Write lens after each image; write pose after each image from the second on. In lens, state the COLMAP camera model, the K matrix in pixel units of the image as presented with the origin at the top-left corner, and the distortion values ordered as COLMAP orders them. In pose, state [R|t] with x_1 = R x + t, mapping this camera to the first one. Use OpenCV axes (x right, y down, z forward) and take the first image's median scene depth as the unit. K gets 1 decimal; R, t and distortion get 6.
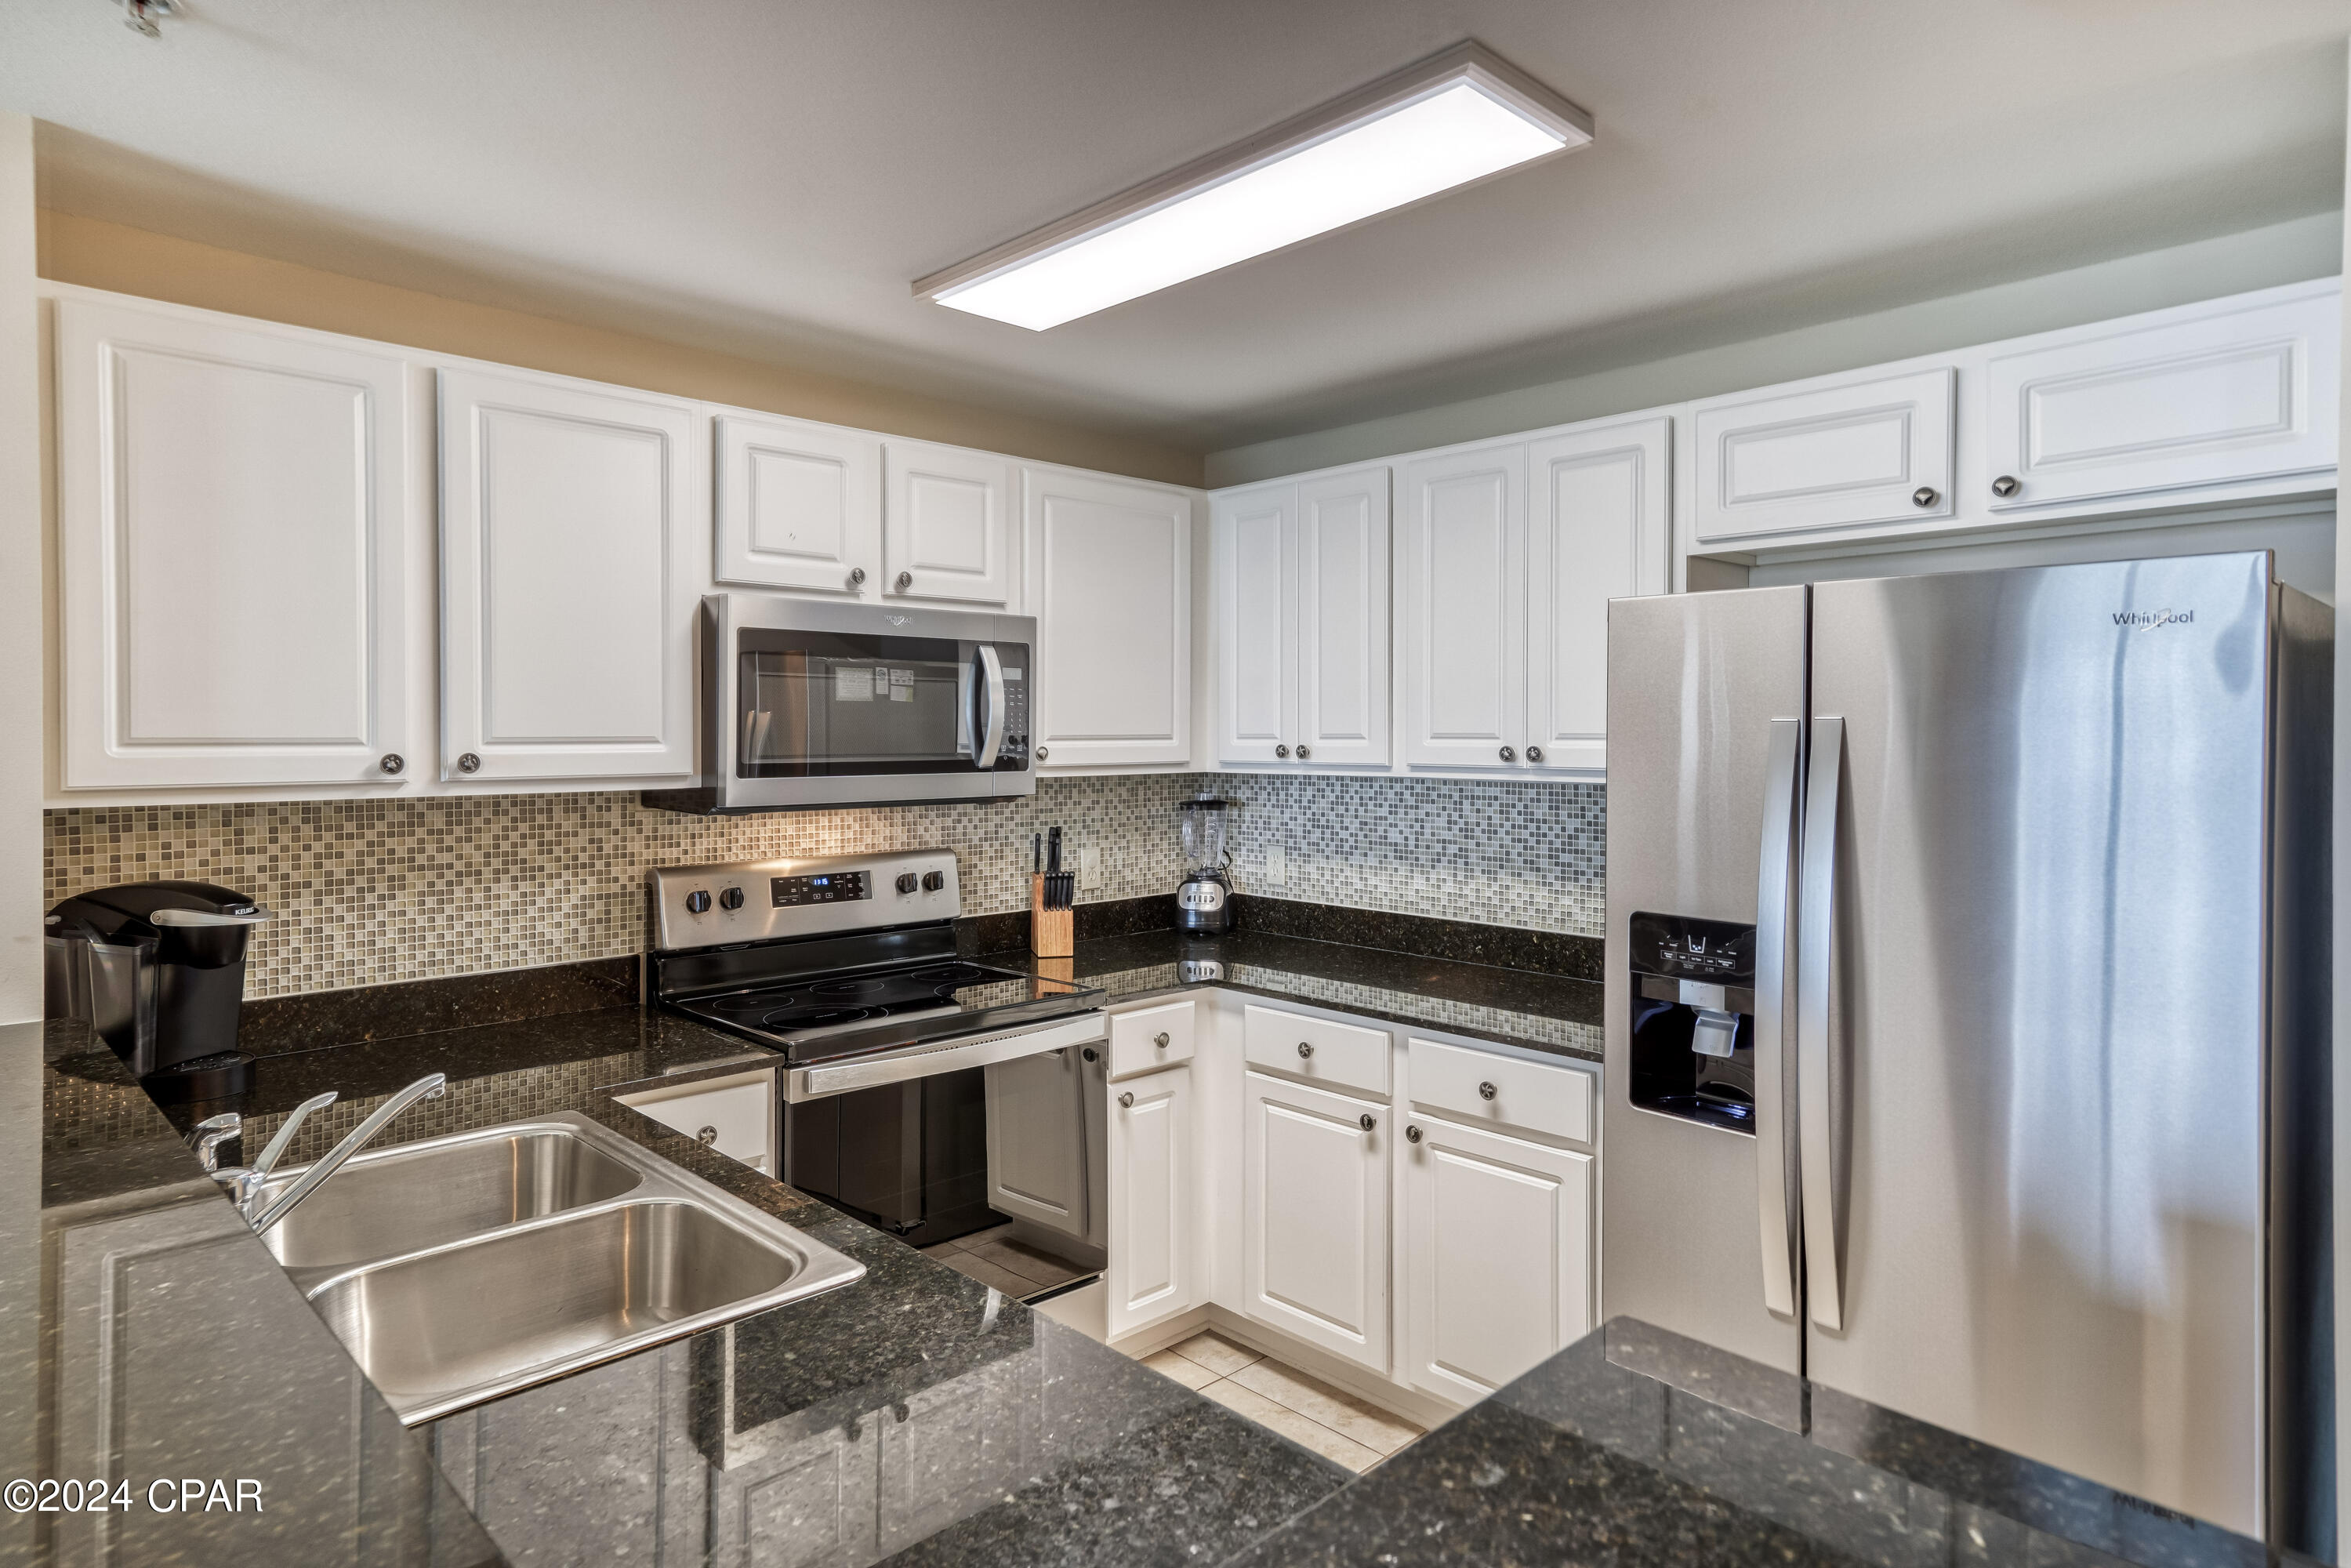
lens RADIAL K [[1328.2, 0, 1183.7], [0, 1328.2, 741.2], [0, 0, 1]] dist [0.041573, 0.001052]
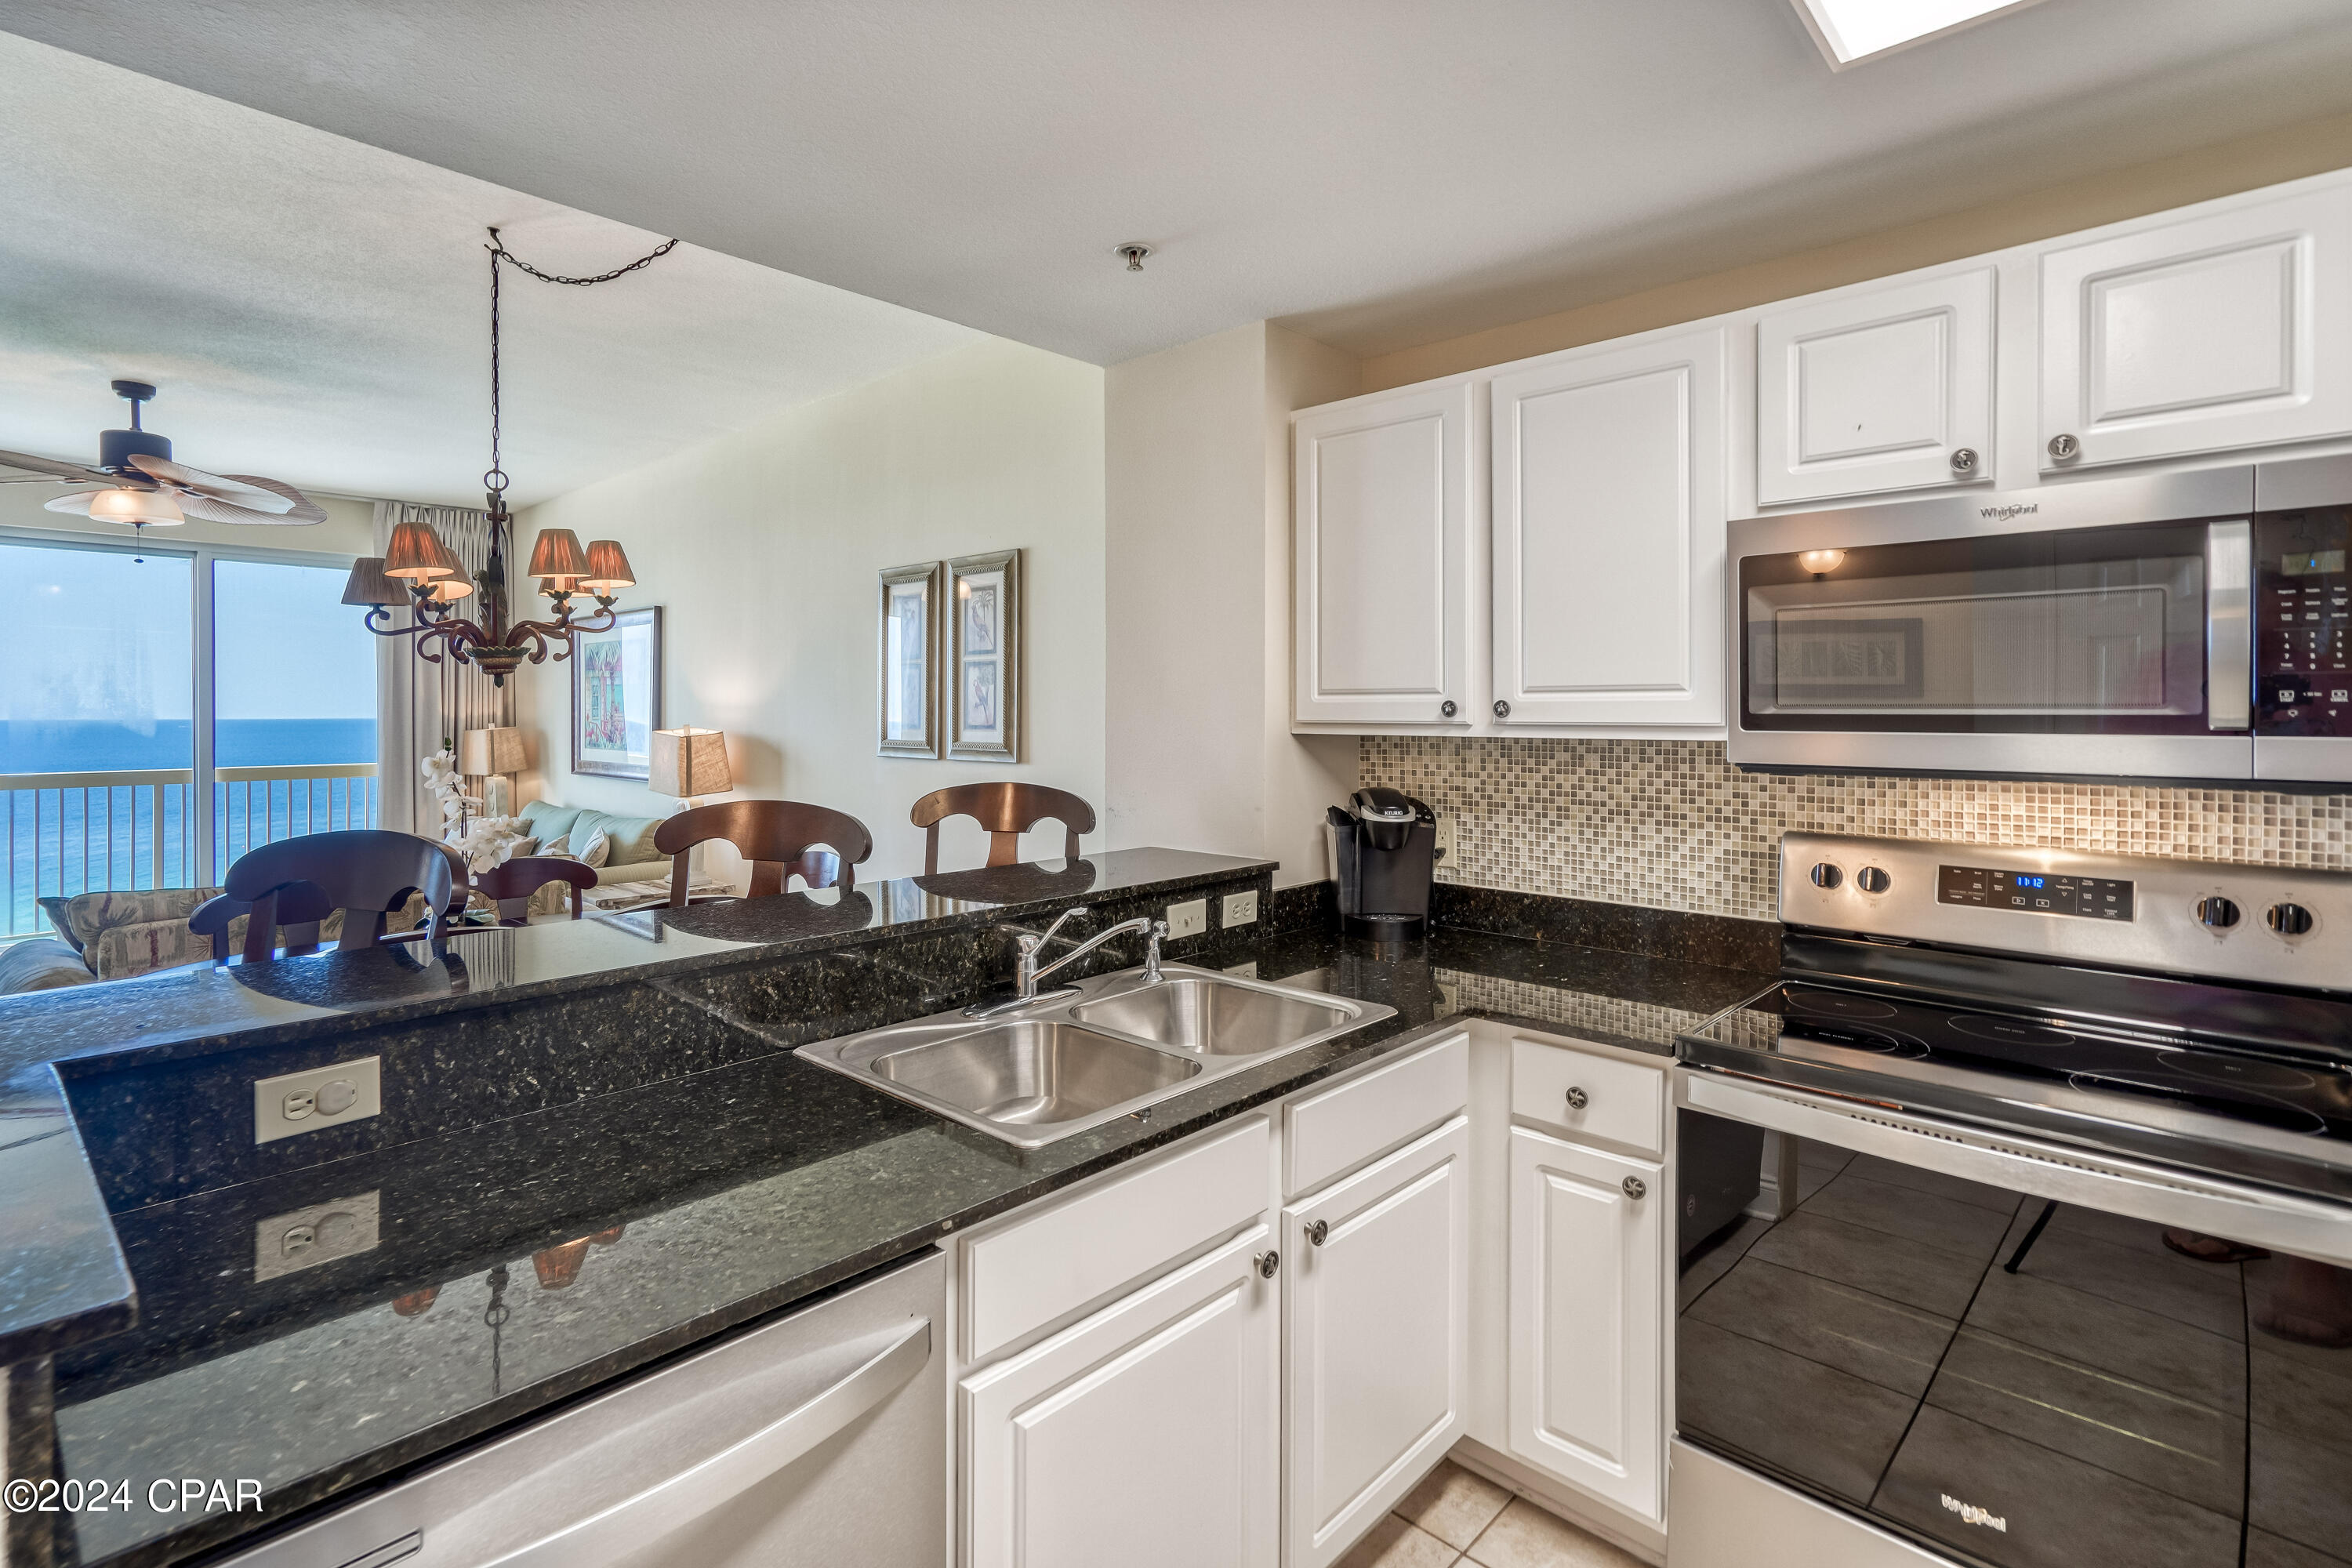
lens RADIAL K [[1119.4, 0, 1126.8], [0, 1119.4, 712.9], [0, 0, 1]] dist [0.000210, 0.000113]
pose [[0.035863, -0.000298, -0.999357, 0.360655], [-0.010003, 0.999950, -0.000657, 0.020123], [0.999307, 0.010020, 0.035858, 0.537046]]
